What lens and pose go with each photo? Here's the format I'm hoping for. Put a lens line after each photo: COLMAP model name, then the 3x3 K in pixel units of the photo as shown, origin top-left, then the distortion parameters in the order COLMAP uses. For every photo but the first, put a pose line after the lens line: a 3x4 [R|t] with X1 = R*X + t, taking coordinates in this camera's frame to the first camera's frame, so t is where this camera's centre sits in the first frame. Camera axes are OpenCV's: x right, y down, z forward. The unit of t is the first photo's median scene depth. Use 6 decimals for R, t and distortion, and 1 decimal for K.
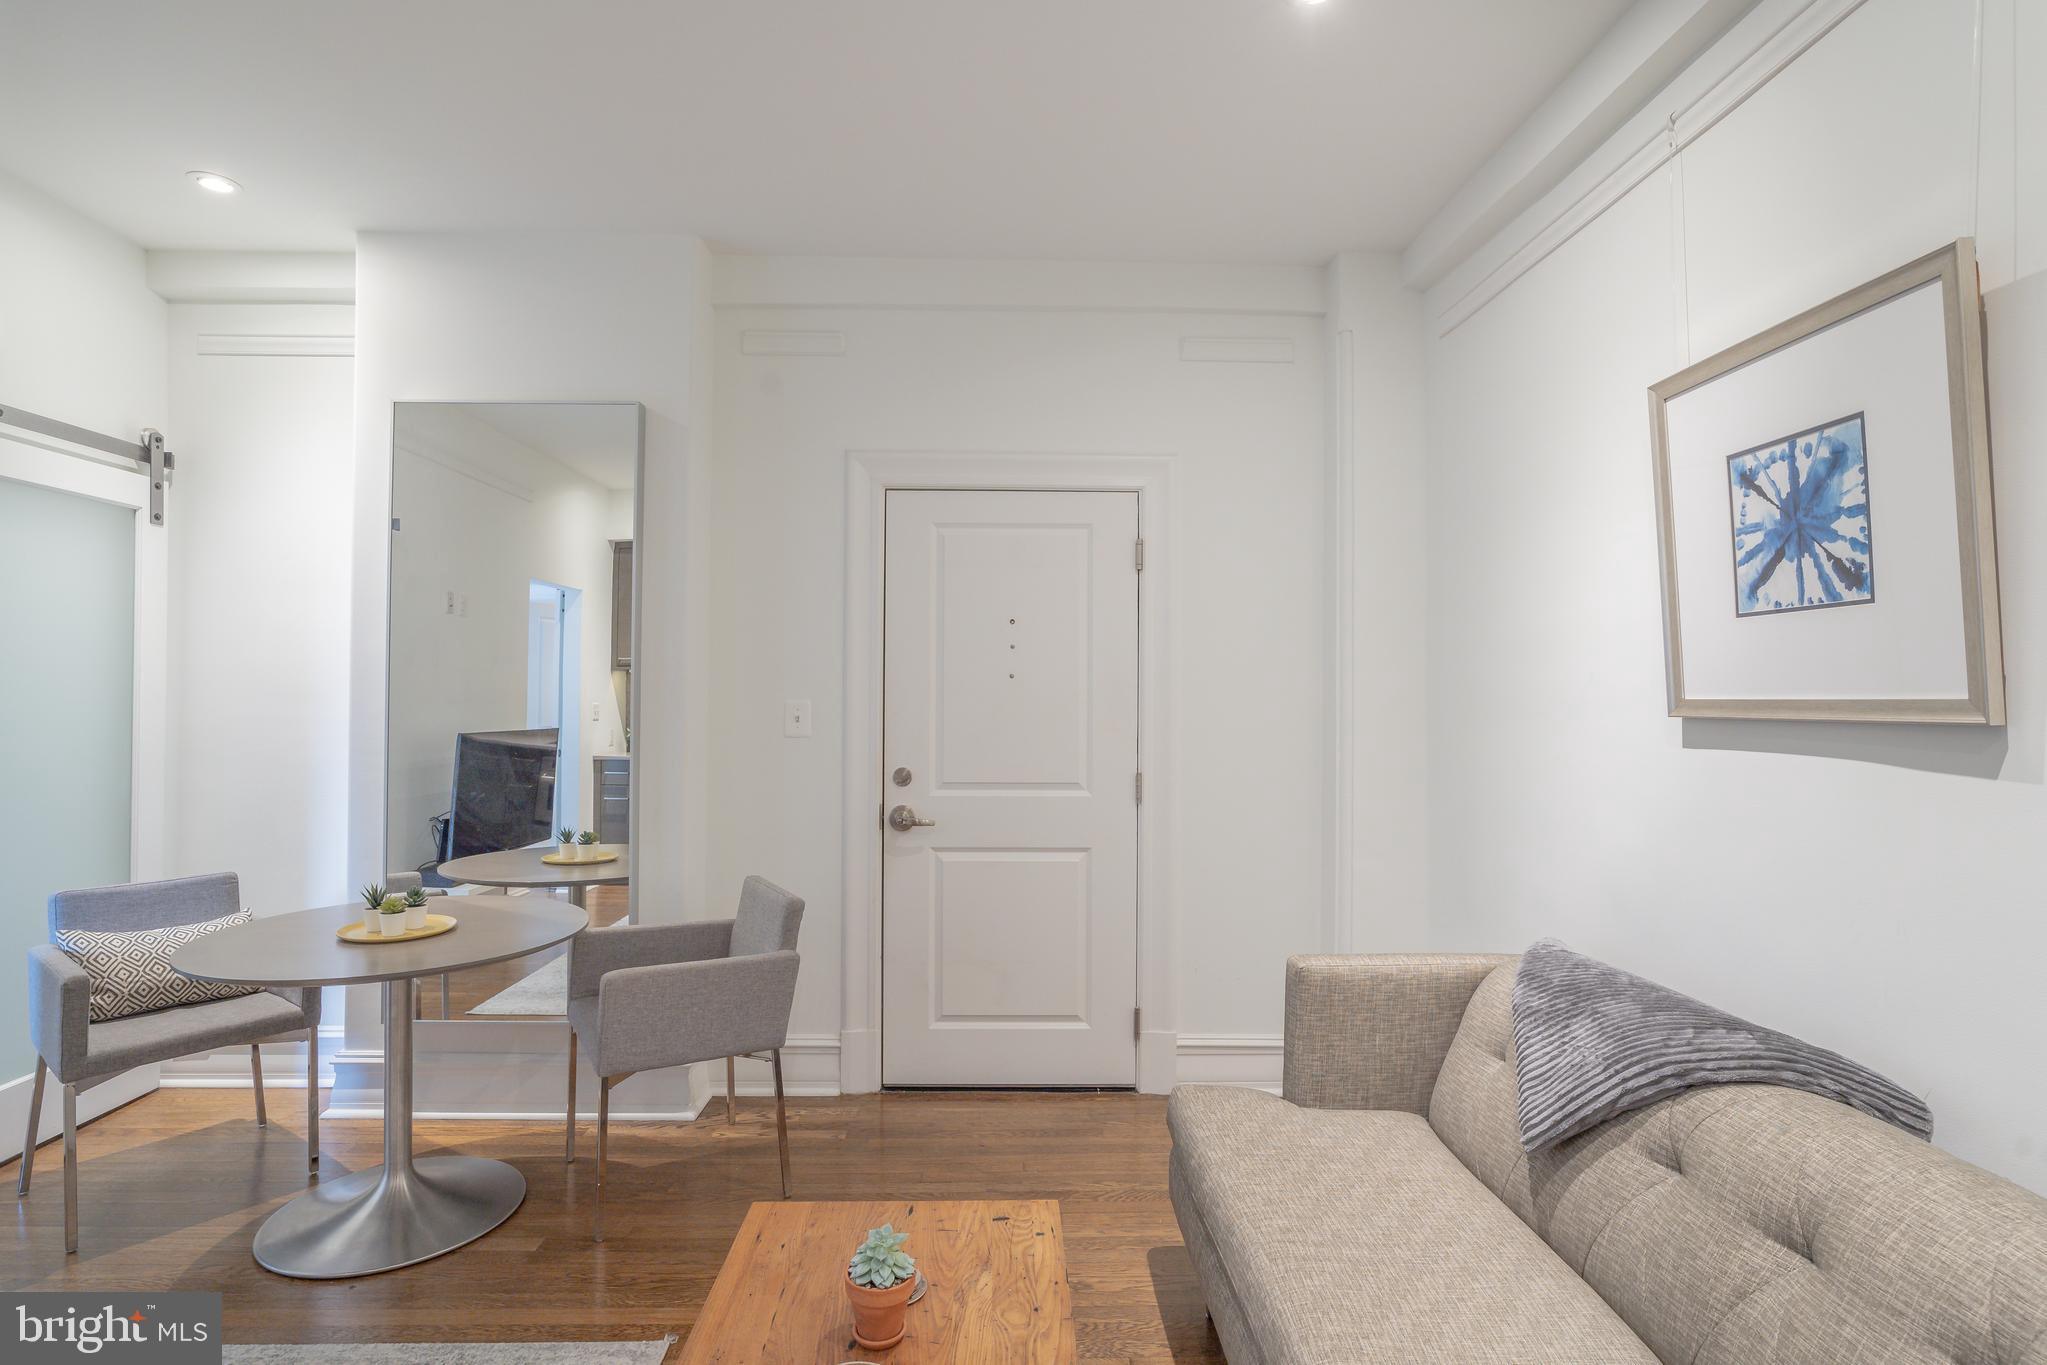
lens RADIAL K [[1027.9, 0, 1013.2], [0, 1027.9, 684.3], [0, 0, 1]] dist [-0.028587, 0.016712]
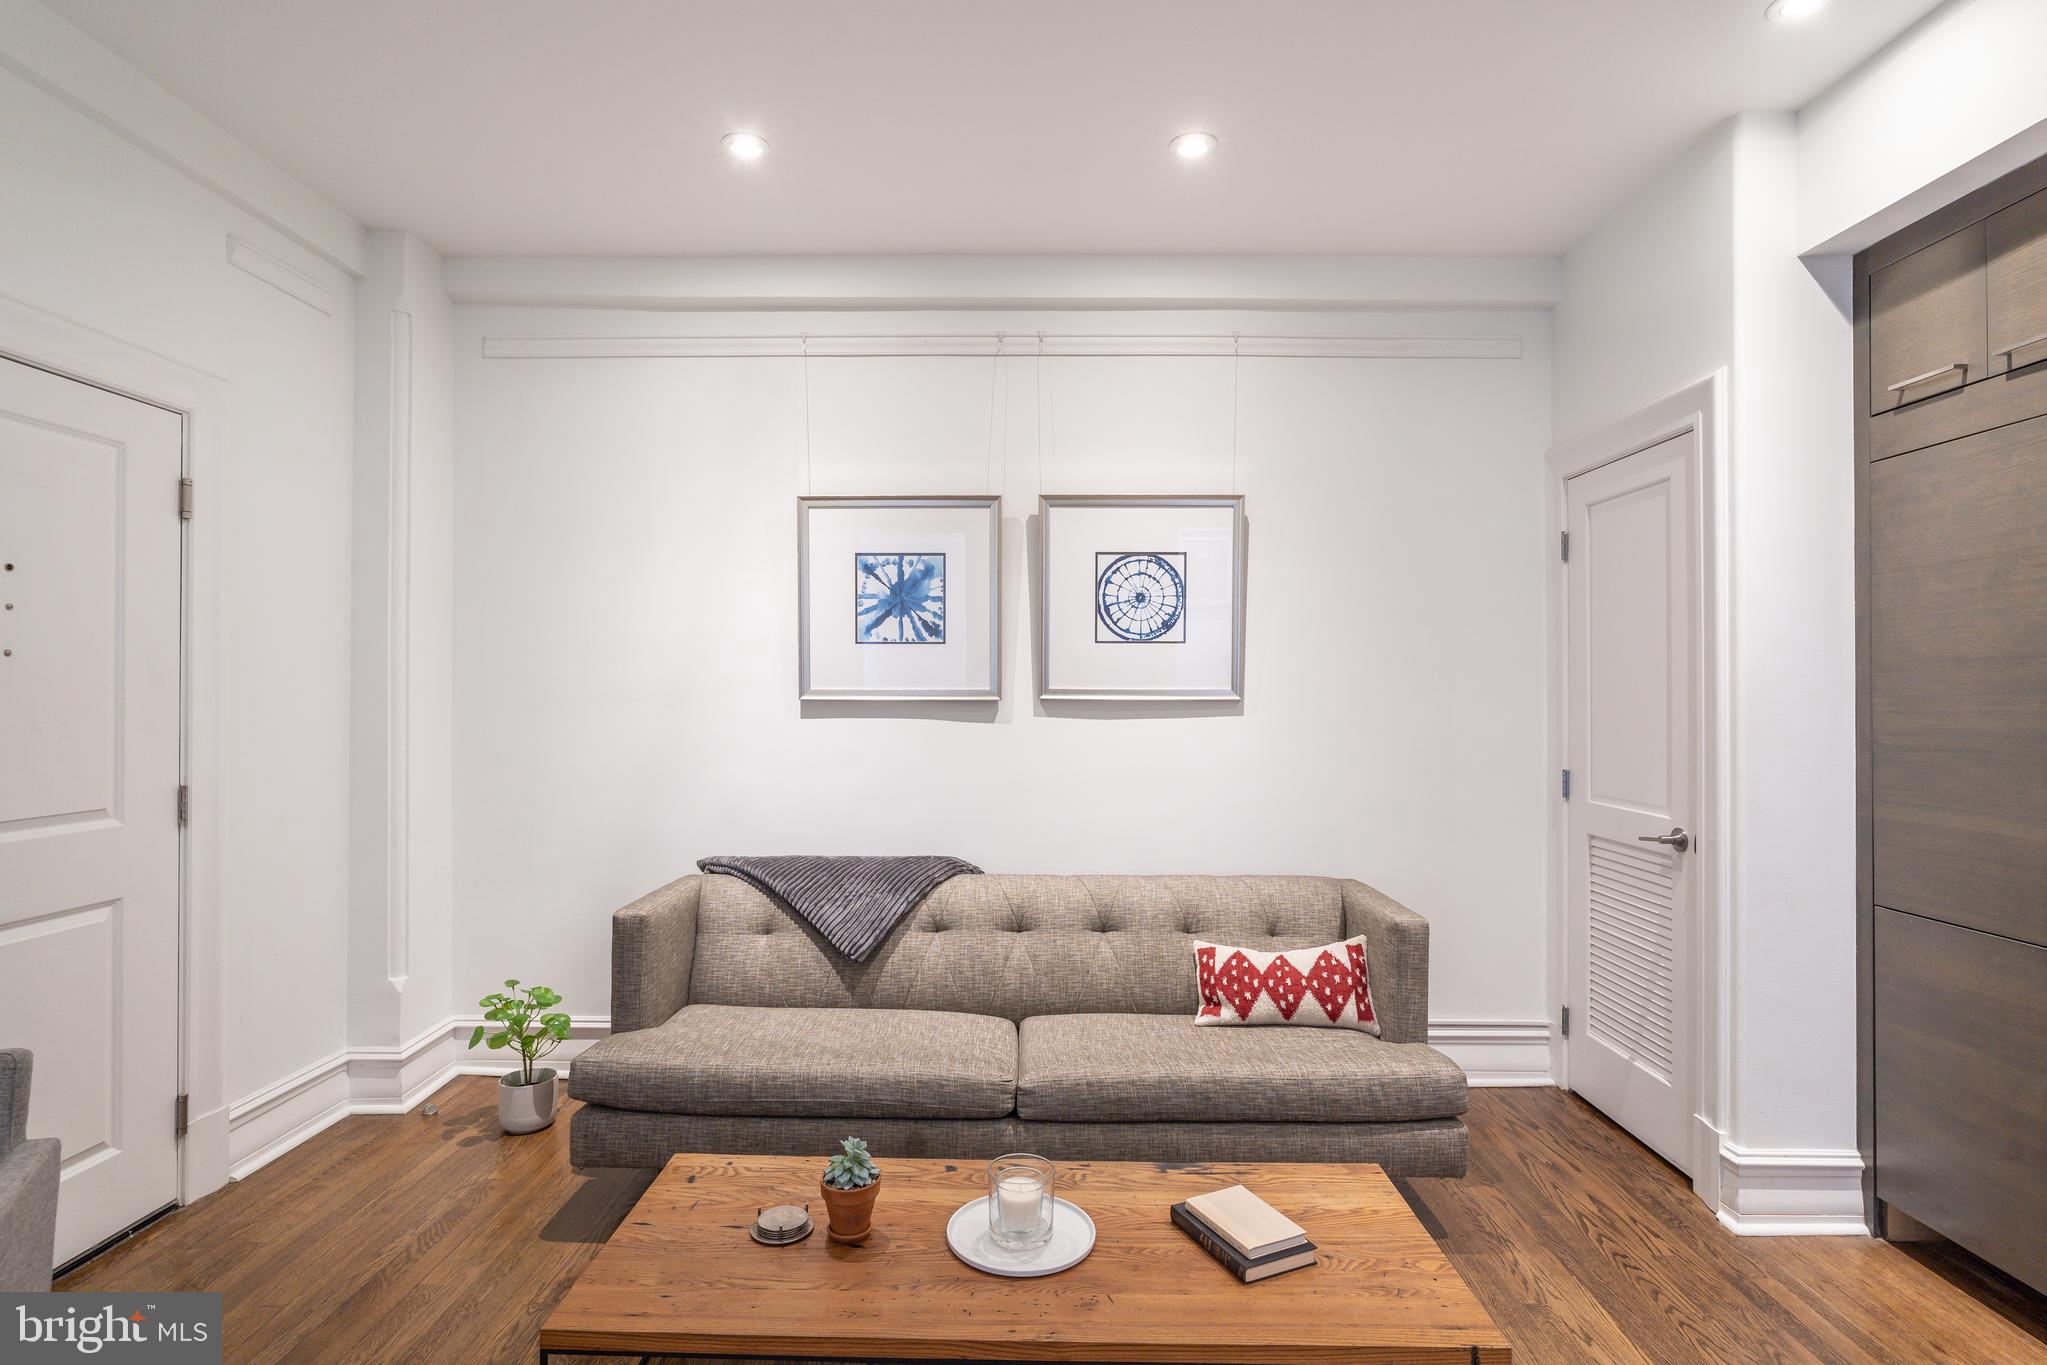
lens RADIAL K [[1019.2, 0, 1015.0], [0, 1019.2, 683.2], [0, 0, 1]] dist [-0.035834, 0.018922]
pose [[0.044093, 0.001785, 0.999026, -1.071688], [-0.017696, 0.999843, -0.001005, 0.000785], [-0.998871, -0.017635, 0.044118, 0.638727]]
